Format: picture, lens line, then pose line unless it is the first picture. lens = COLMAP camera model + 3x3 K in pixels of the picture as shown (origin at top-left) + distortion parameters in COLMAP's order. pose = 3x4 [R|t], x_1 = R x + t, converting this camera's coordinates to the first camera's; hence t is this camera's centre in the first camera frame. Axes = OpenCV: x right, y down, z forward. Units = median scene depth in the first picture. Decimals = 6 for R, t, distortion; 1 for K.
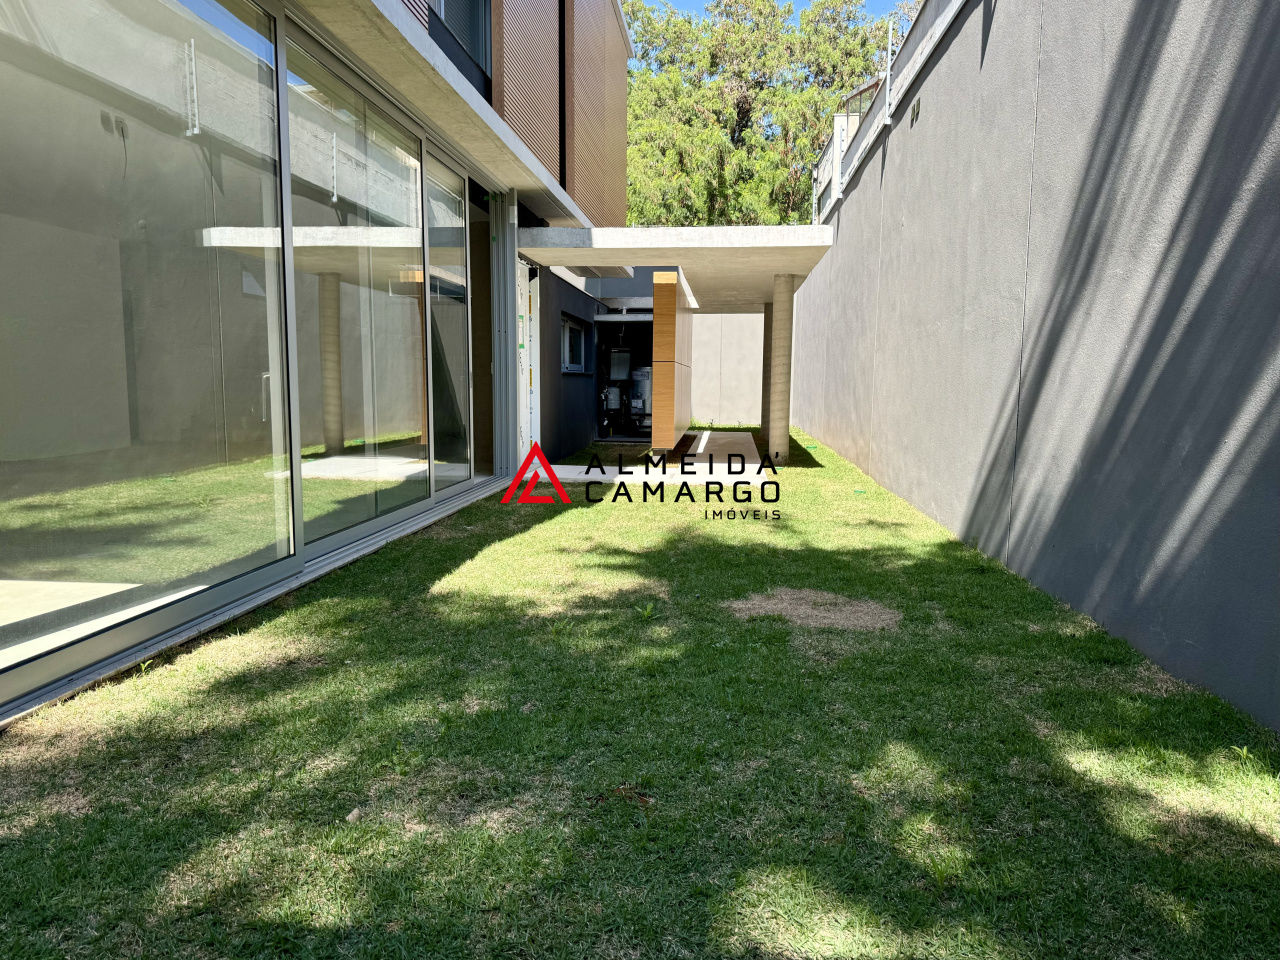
lens RADIAL K [[910.6, 0, 646.0], [0, 910.6, 480.7], [0, 0, 1]] dist [0.102989, -0.124977]
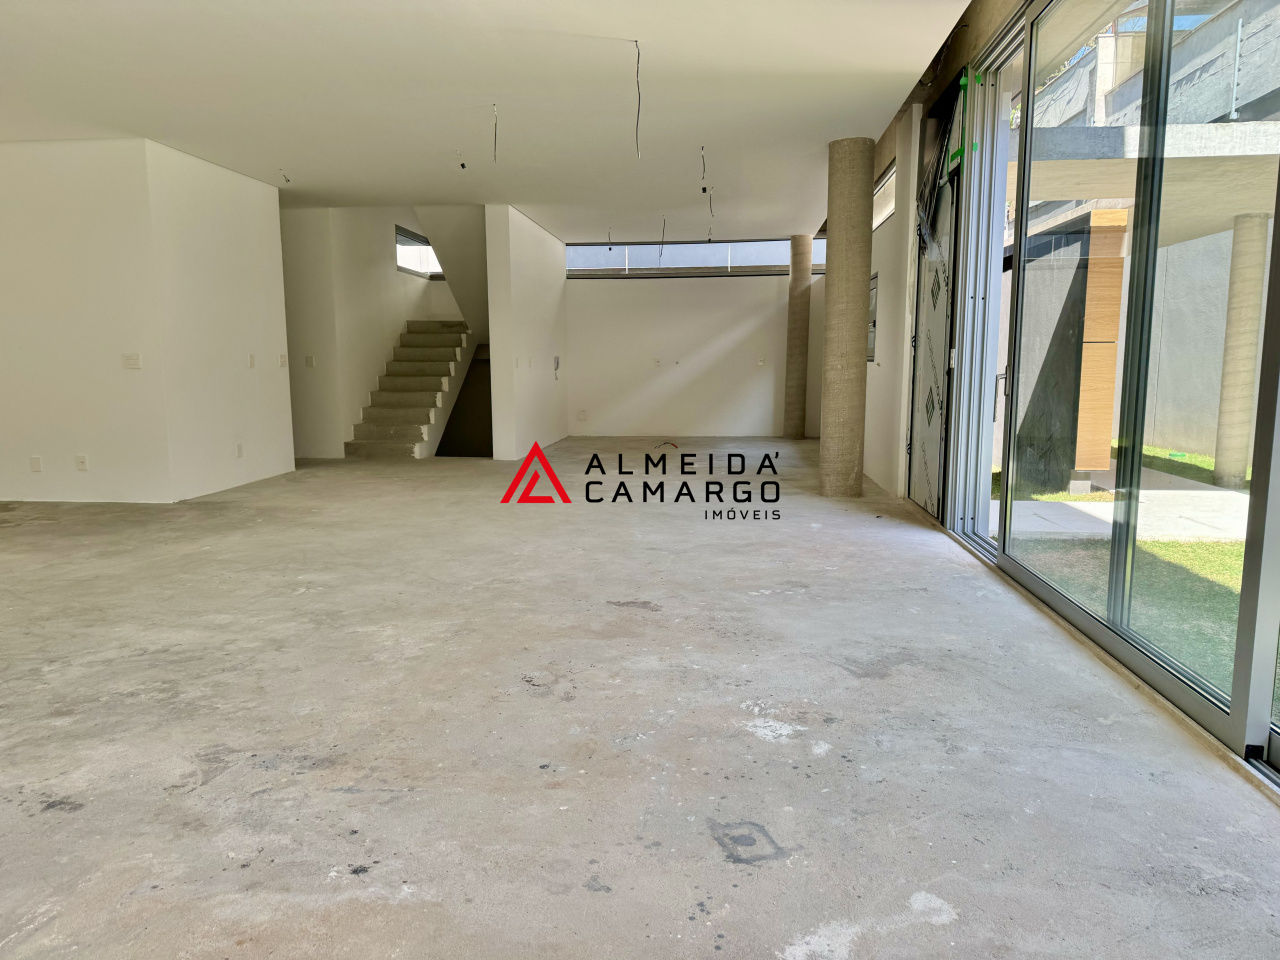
lens RADIAL K [[910.6, 0, 646.0], [0, 910.6, 480.7], [0, 0, 1]] dist [0.102989, -0.124977]
pose [[0.999902, -0.013988, 0.000615, -0.335056], [0.013976, 0.999779, 0.015723, -0.046647], [-0.000835, -0.015713, 0.999876, 0.328973]]
